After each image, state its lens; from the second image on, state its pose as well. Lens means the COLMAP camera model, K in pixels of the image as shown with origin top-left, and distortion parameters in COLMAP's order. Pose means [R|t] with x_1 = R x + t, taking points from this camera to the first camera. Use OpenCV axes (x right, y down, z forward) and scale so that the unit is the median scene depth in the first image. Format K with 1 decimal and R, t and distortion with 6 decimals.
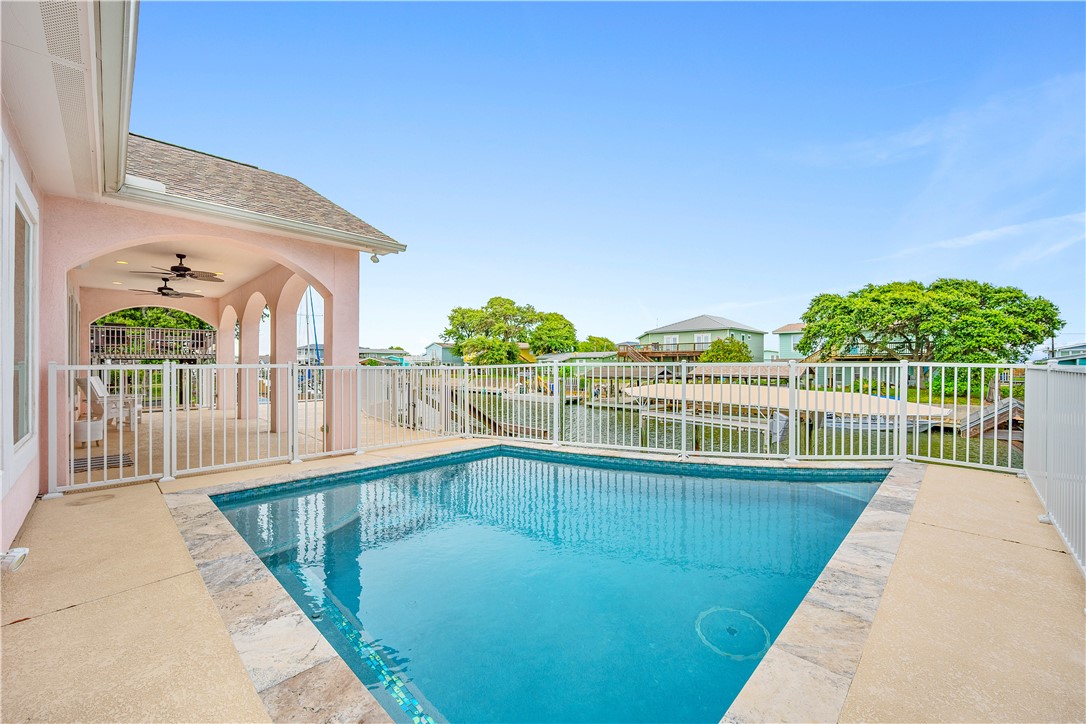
lens RADIAL K [[428.4, 0, 544.5], [0, 428.4, 365.2], [0, 0, 1]] dist [0.002272, -0.000203]
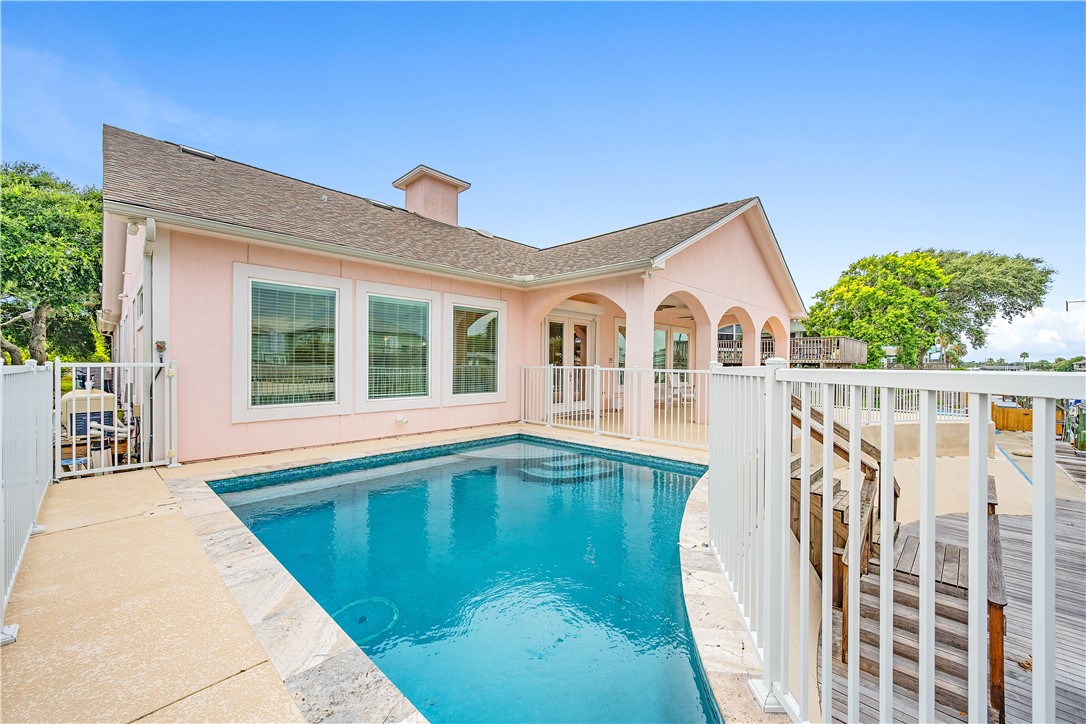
lens RADIAL K [[428.4, 0, 541.2], [0, 428.4, 365.7], [0, 0, 1]] dist [0.002272, -0.000203]
pose [[0.009405, -0.002042, -0.999954, 1.747925], [-0.009128, 0.999956, -0.002128, 0.002380], [0.999914, 0.009147, 0.009386, 1.680586]]
